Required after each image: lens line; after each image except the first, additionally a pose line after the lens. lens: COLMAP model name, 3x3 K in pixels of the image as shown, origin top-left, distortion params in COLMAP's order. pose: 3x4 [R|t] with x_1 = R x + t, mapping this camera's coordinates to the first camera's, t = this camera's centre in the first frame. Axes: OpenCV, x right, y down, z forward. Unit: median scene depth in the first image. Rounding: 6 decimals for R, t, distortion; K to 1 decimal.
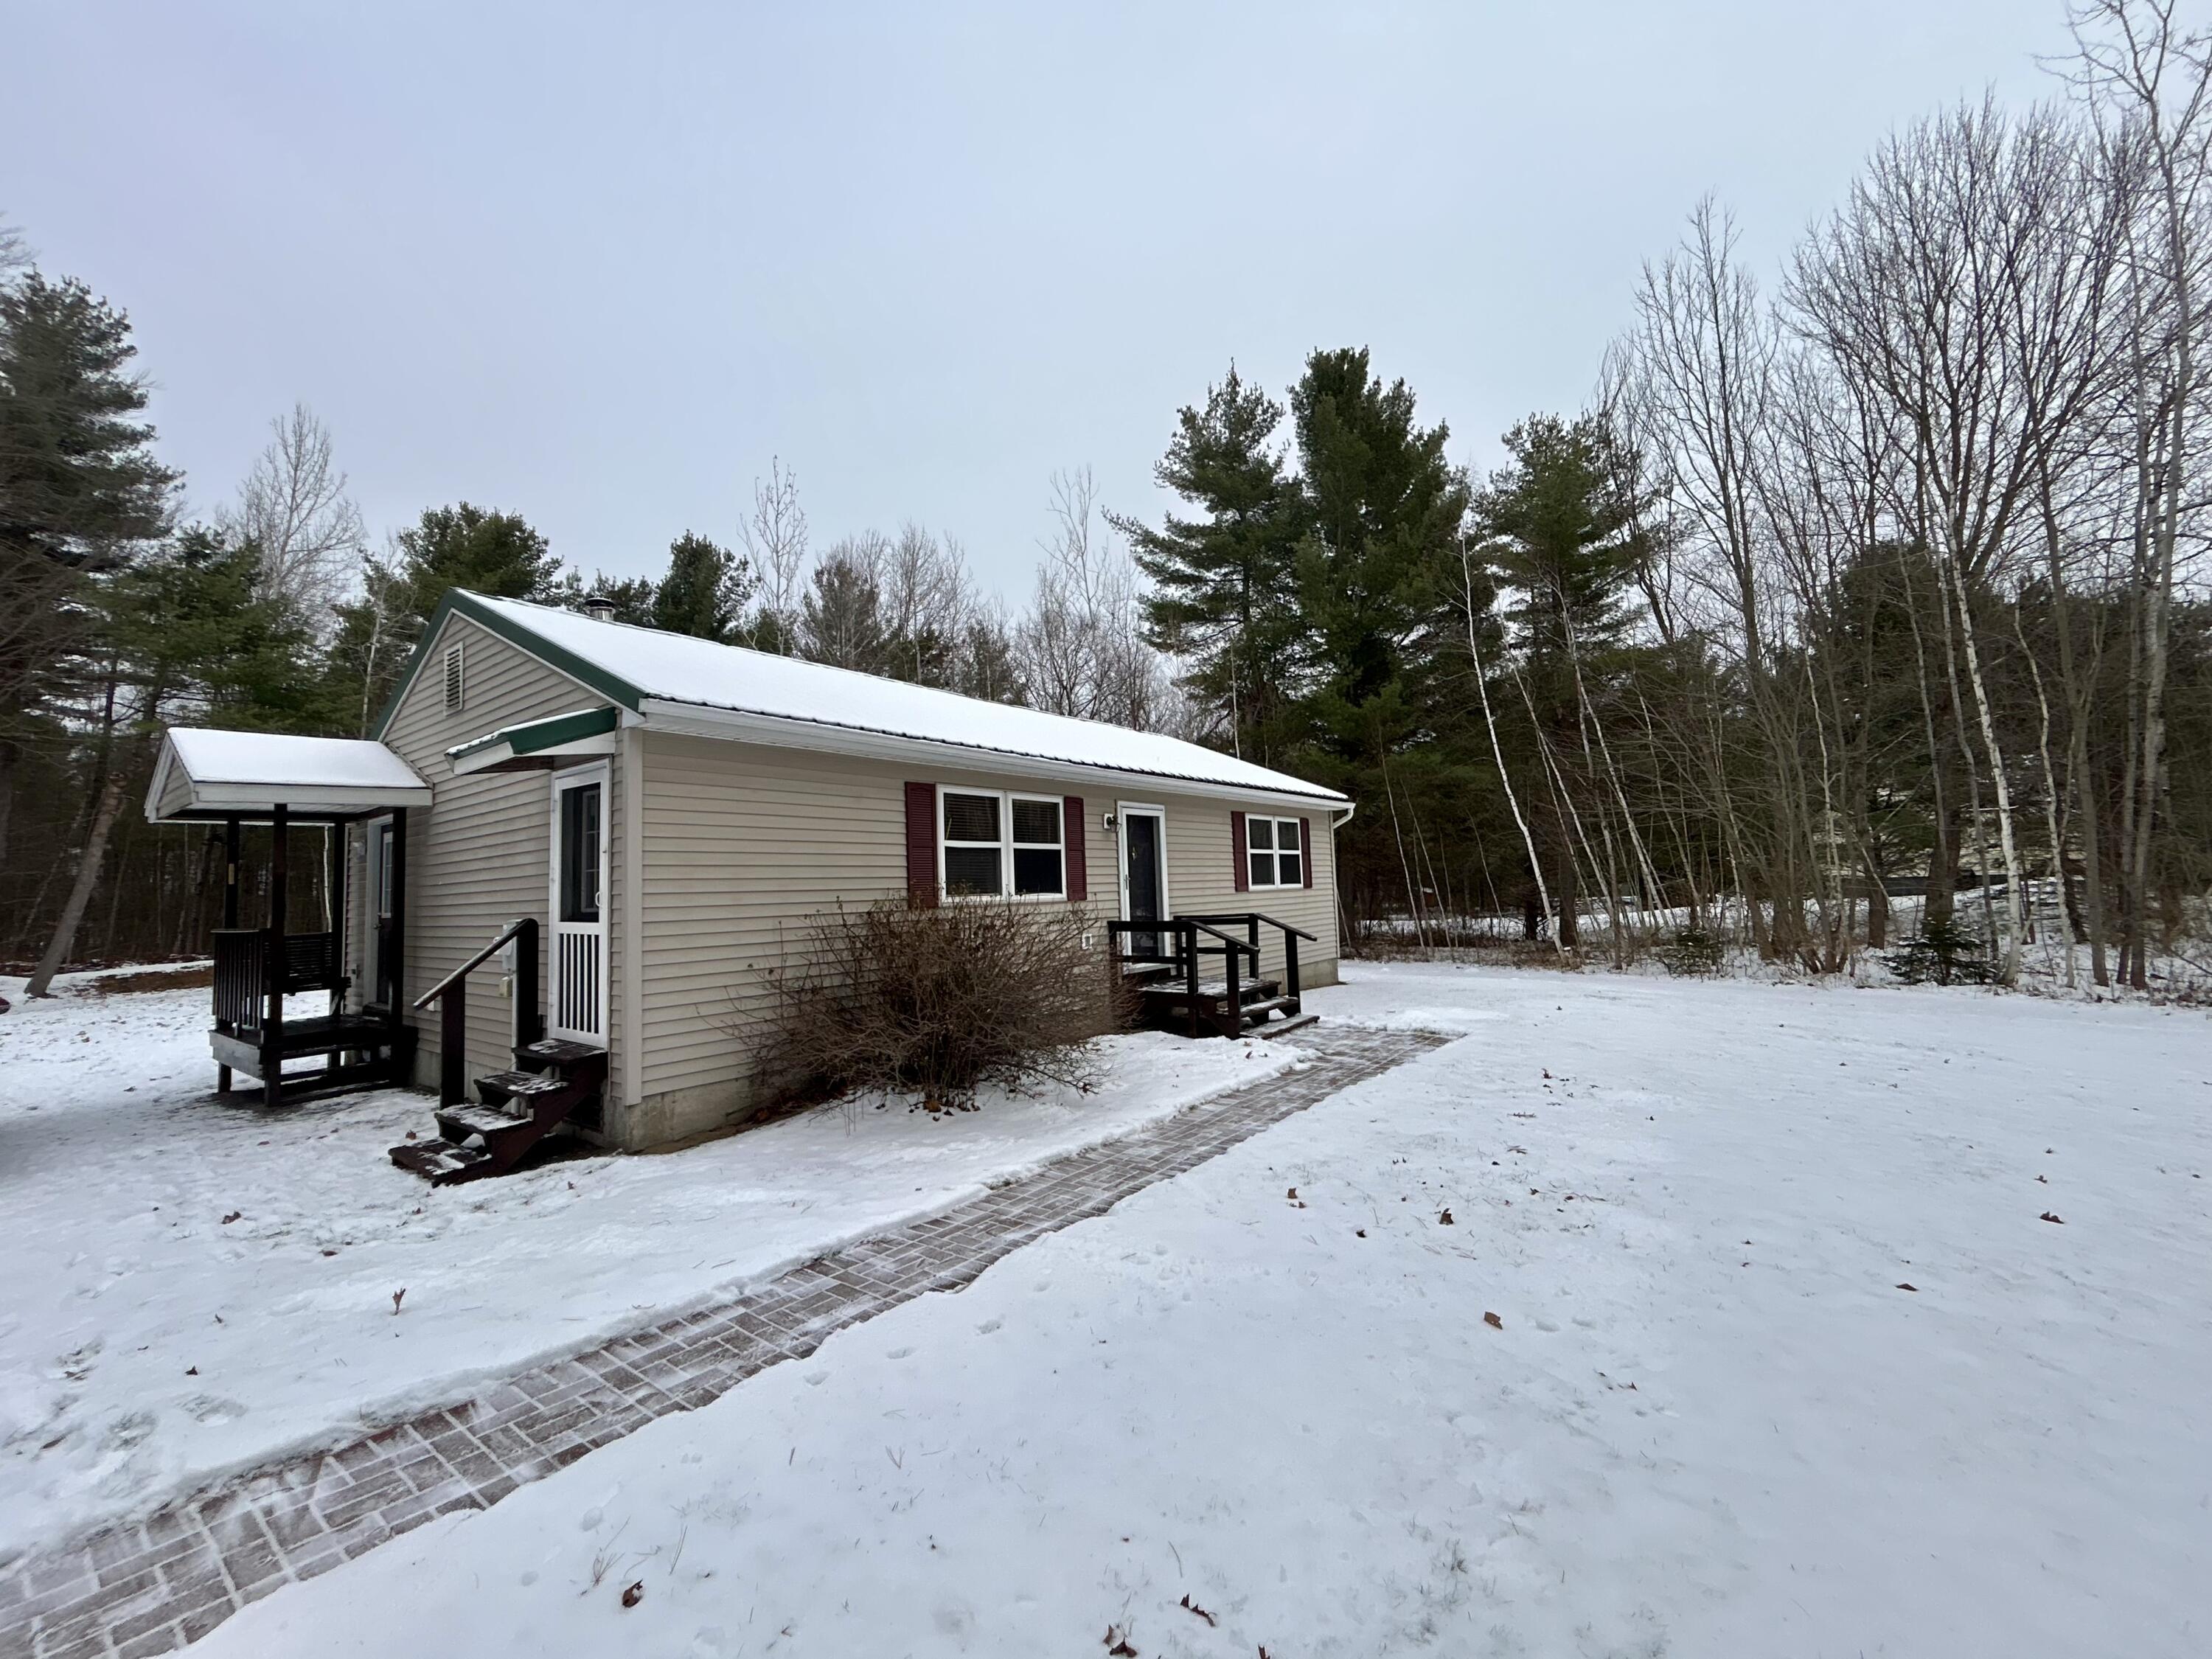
lens RADIAL K [[892.4, 0, 1109.1], [0, 892.4, 824.9], [0, 0, 1]] dist [0.000371, -0.000589]
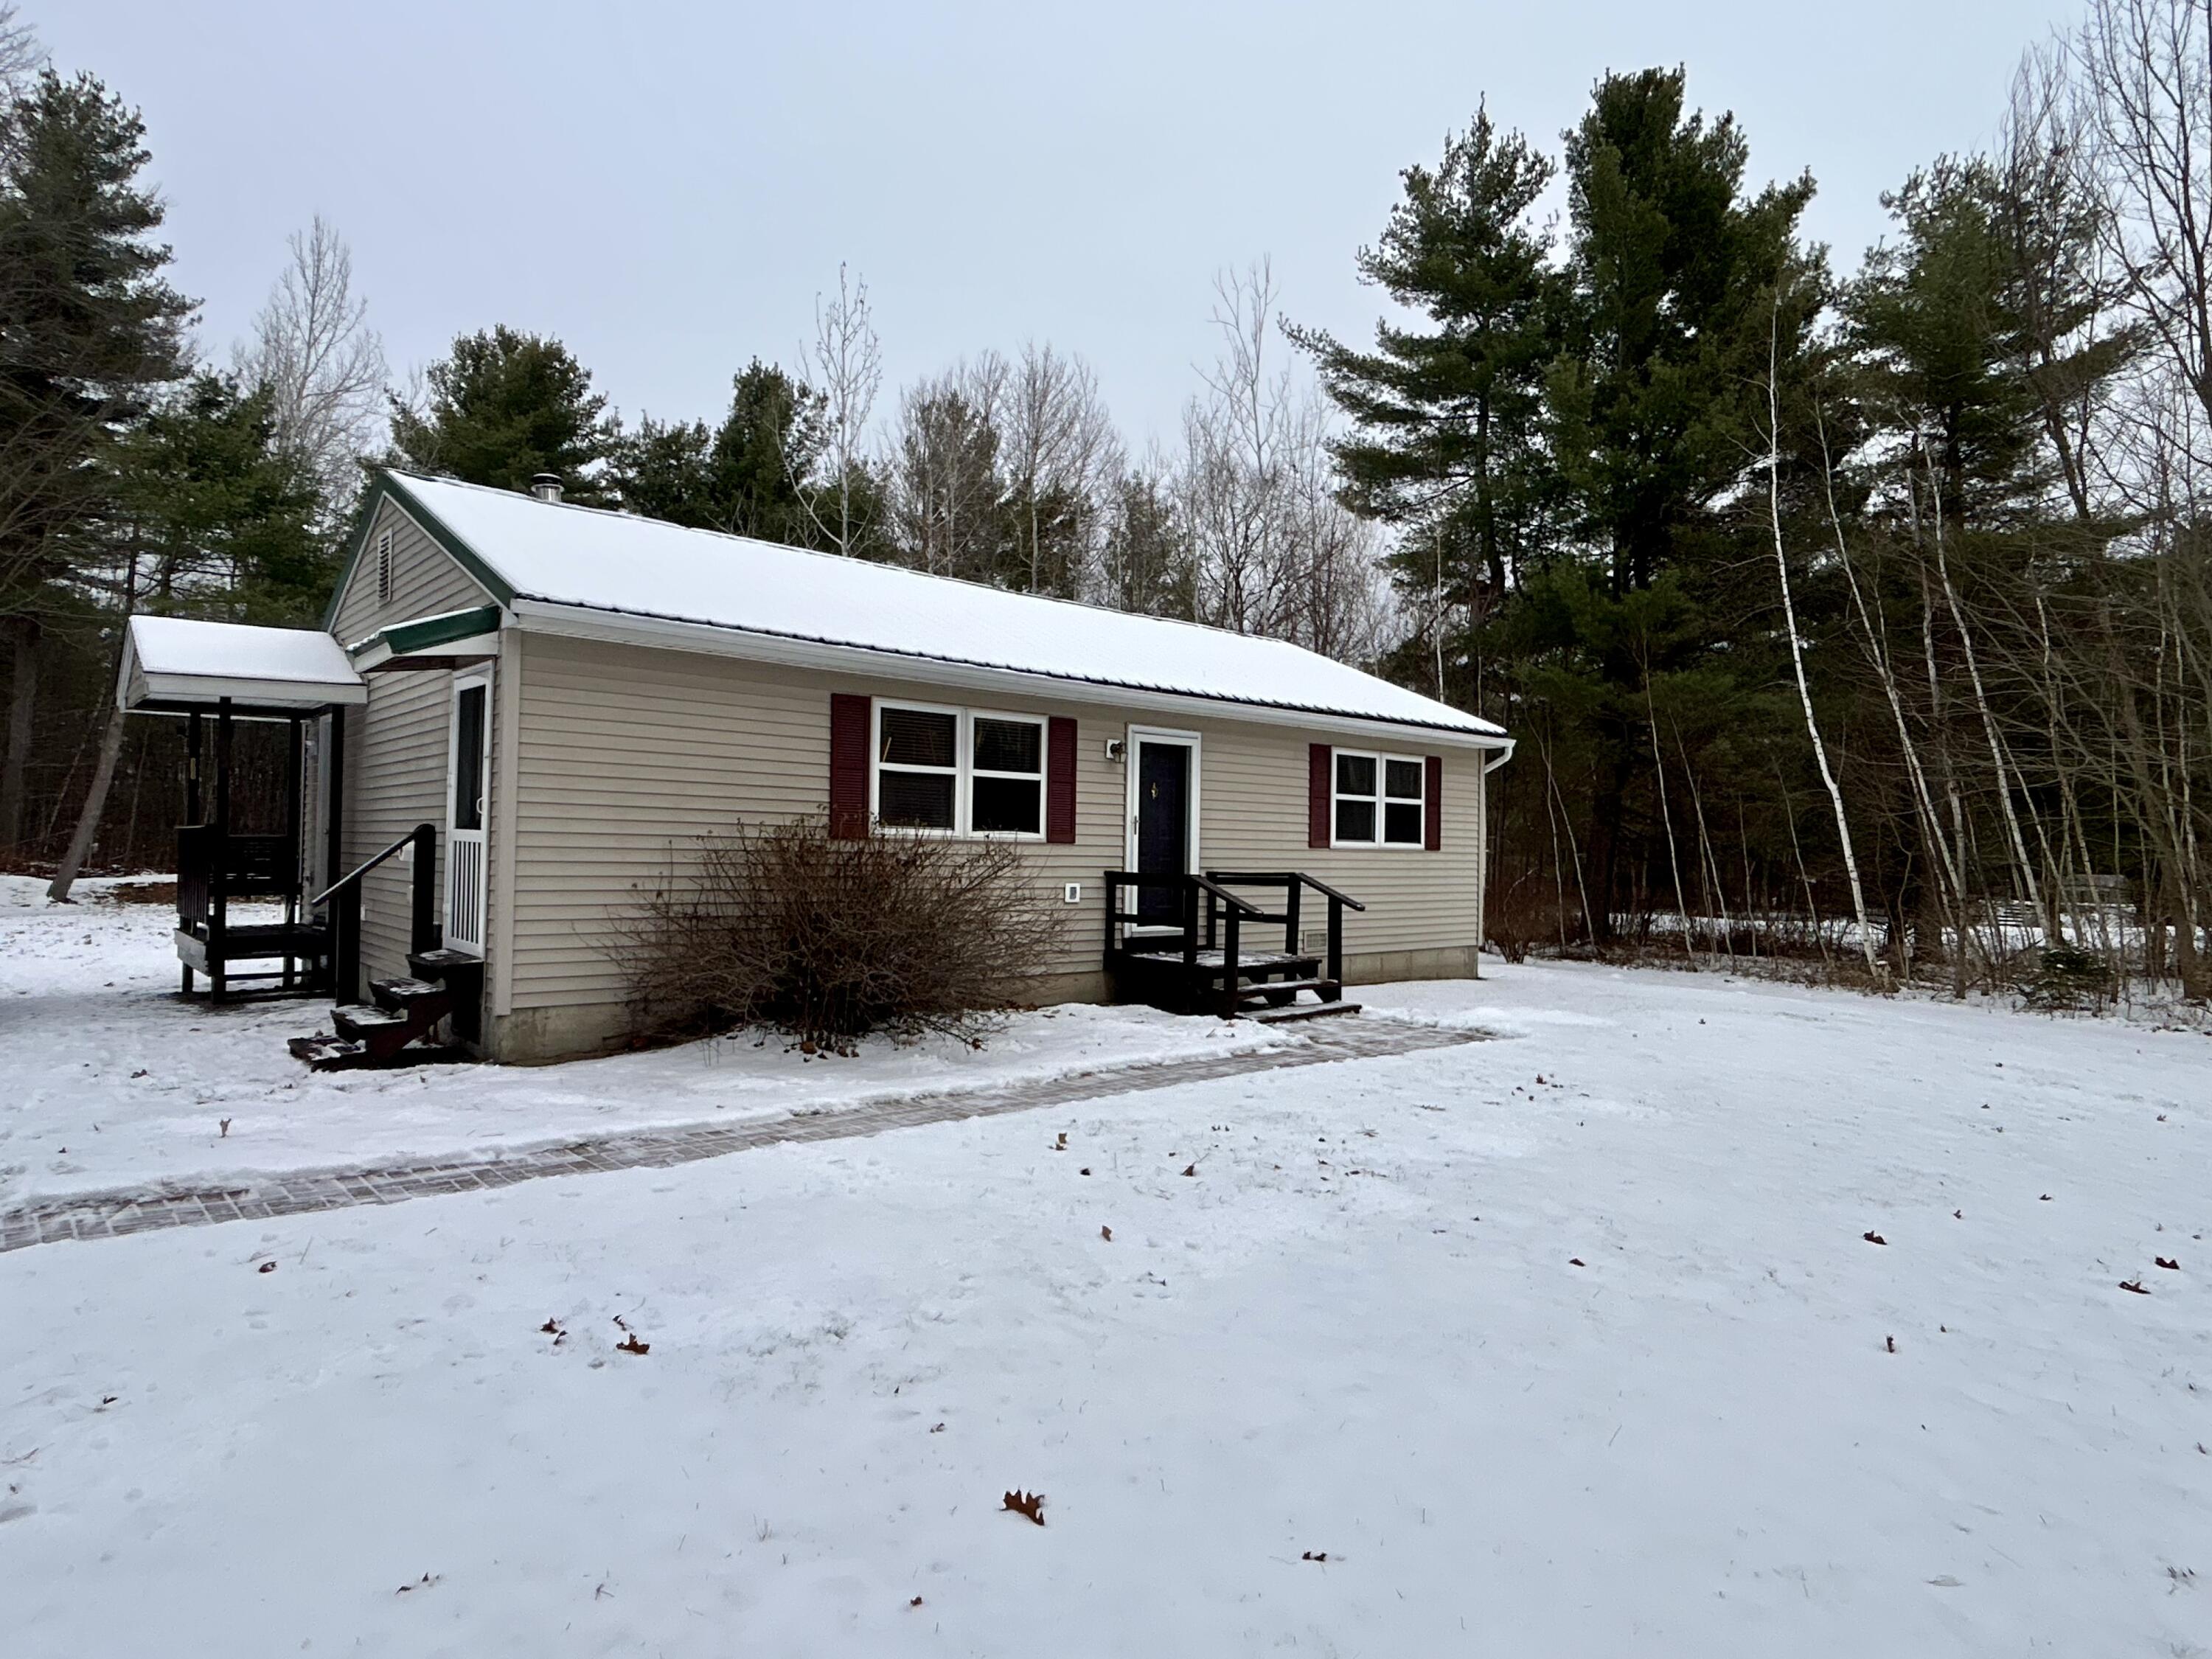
lens RADIAL K [[1245.2, 0, 1100.2], [0, 1245.2, 829.8], [0, 0, 1]] dist [-0.004784, 0.002781]
pose [[0.981677, 0.049971, -0.183884, 0.066827], [-0.039125, 0.997300, 0.062147, -0.000257], [0.186493, -0.053814, 0.980981, -0.039636]]
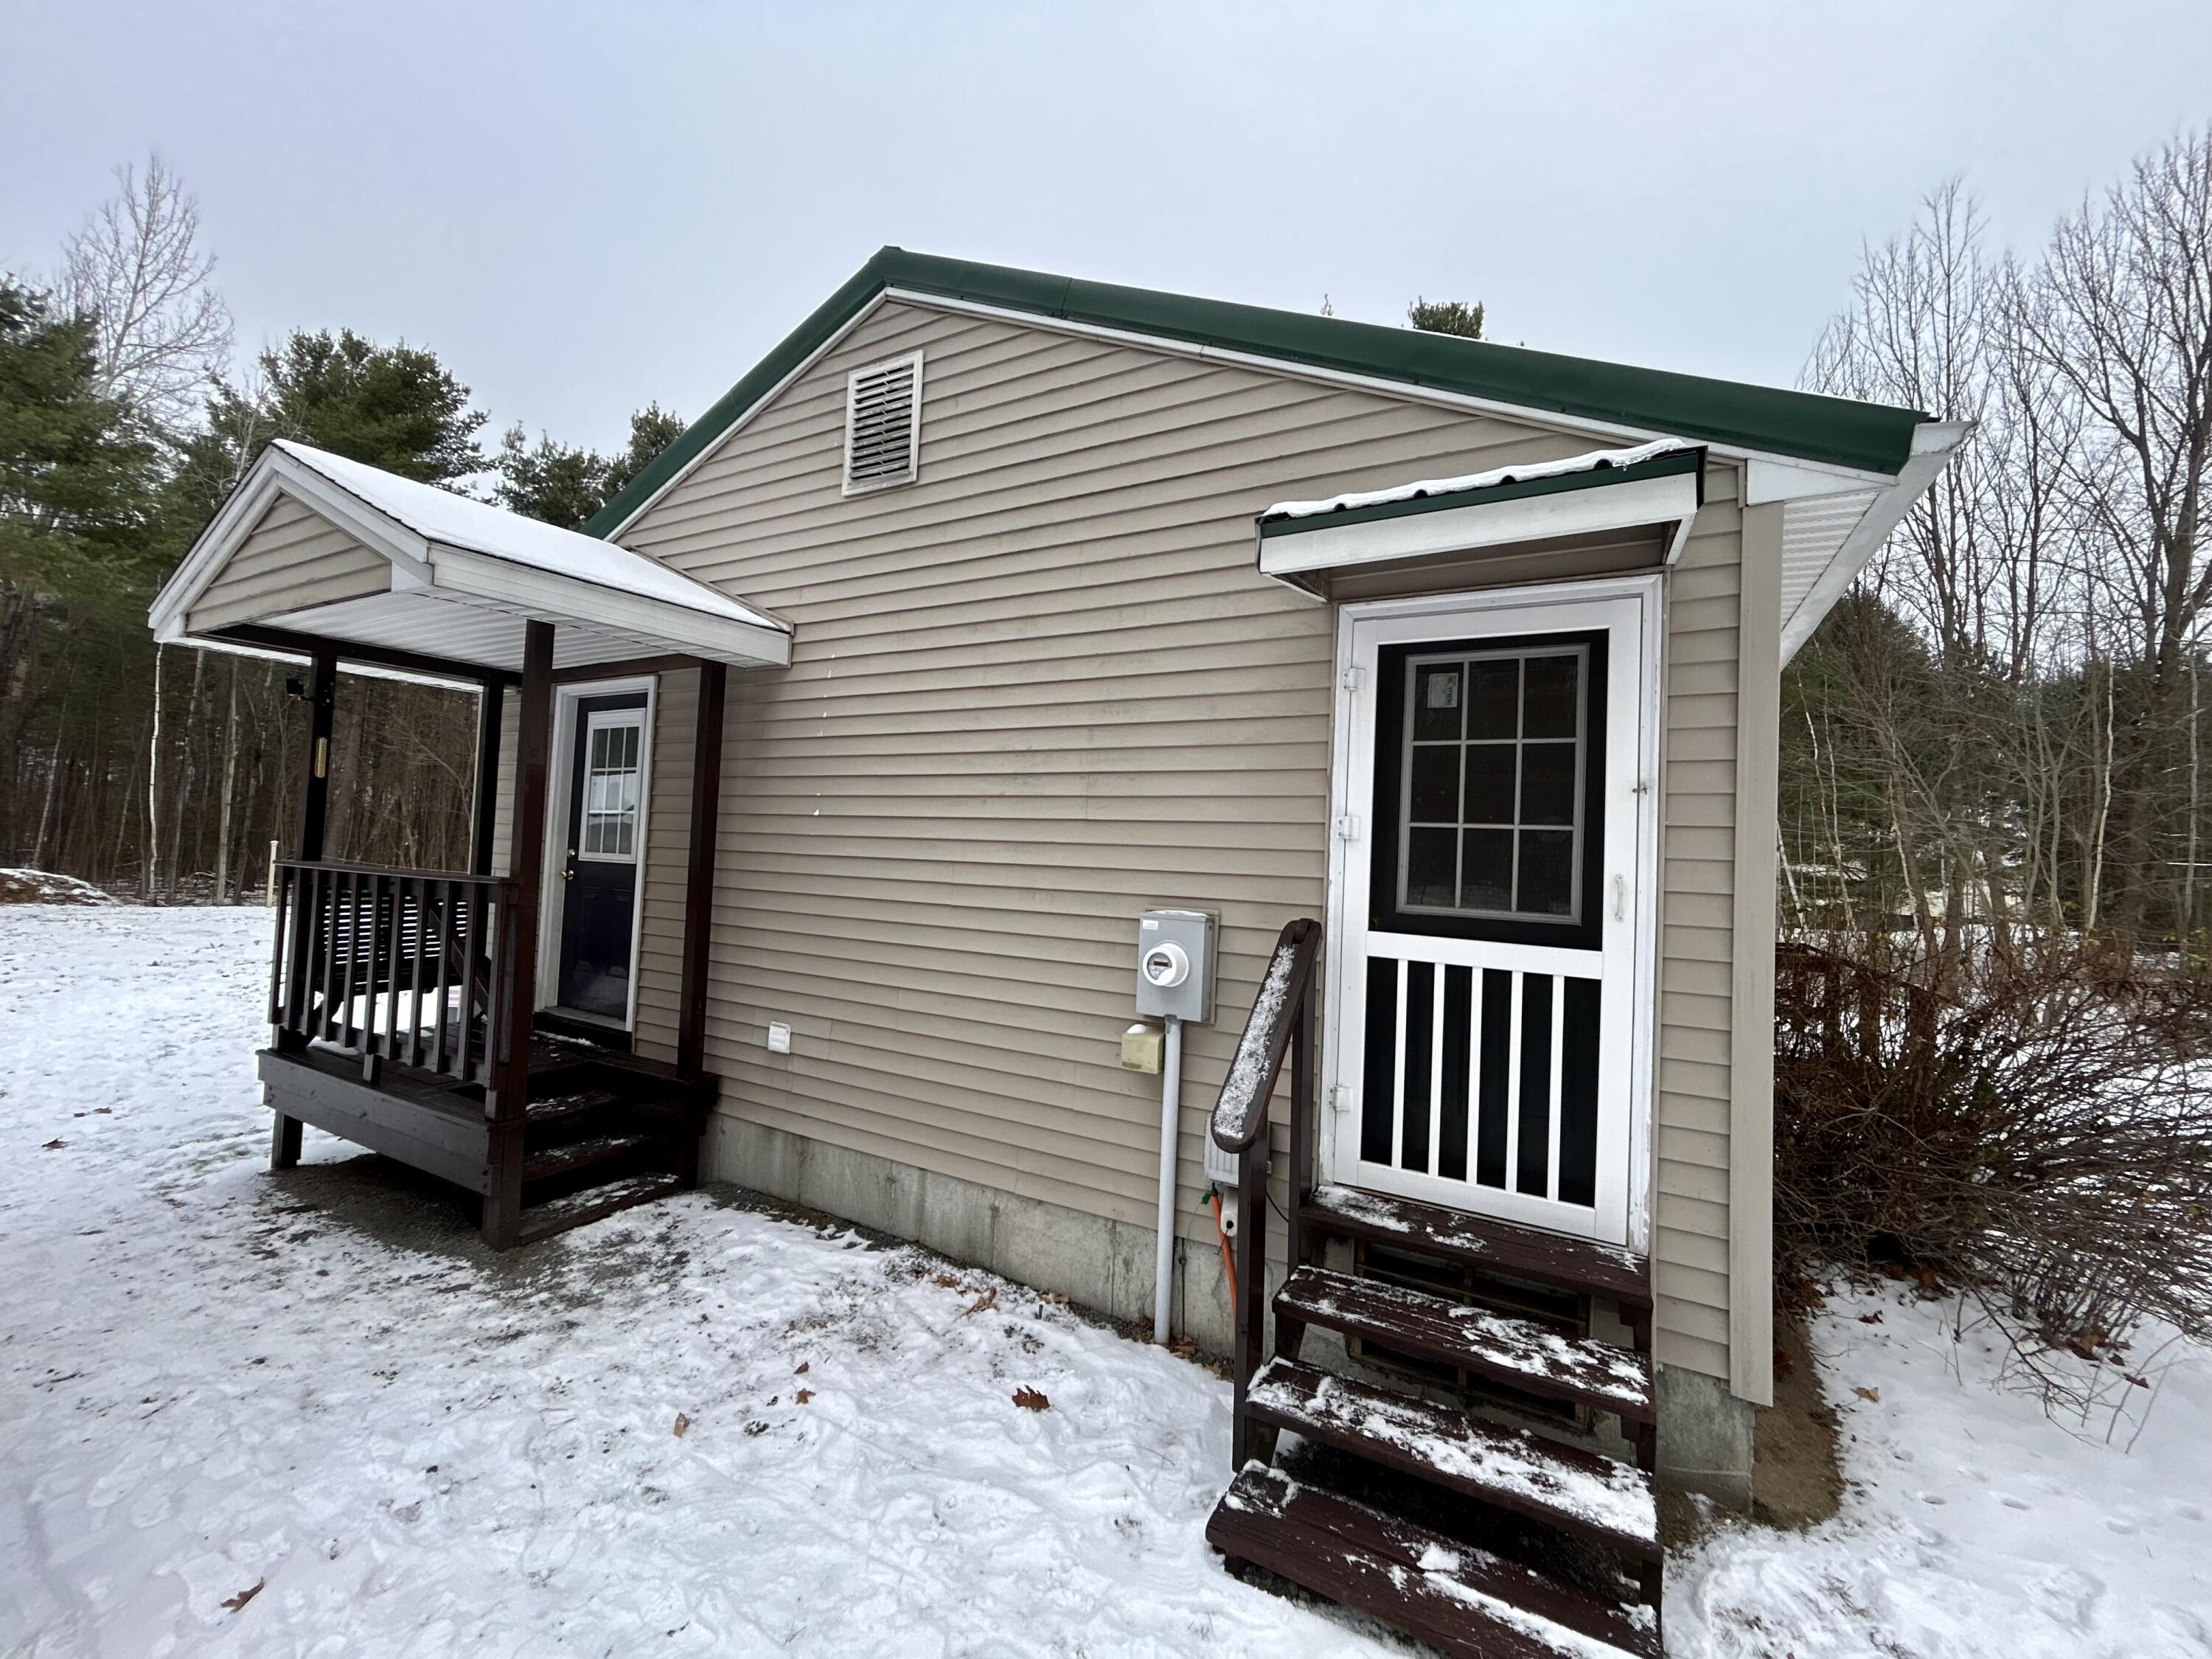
lens RADIAL K [[919.6, 0, 1139.0], [0, 919.6, 830.6], [0, 0, 1]] dist [-0.000878, -0.000536]
pose [[0.986729, 0.087107, 0.137035, -0.174083], [-0.091112, 0.995570, 0.023213, 0.012424], [-0.134405, -0.035390, 0.990294, 0.119292]]
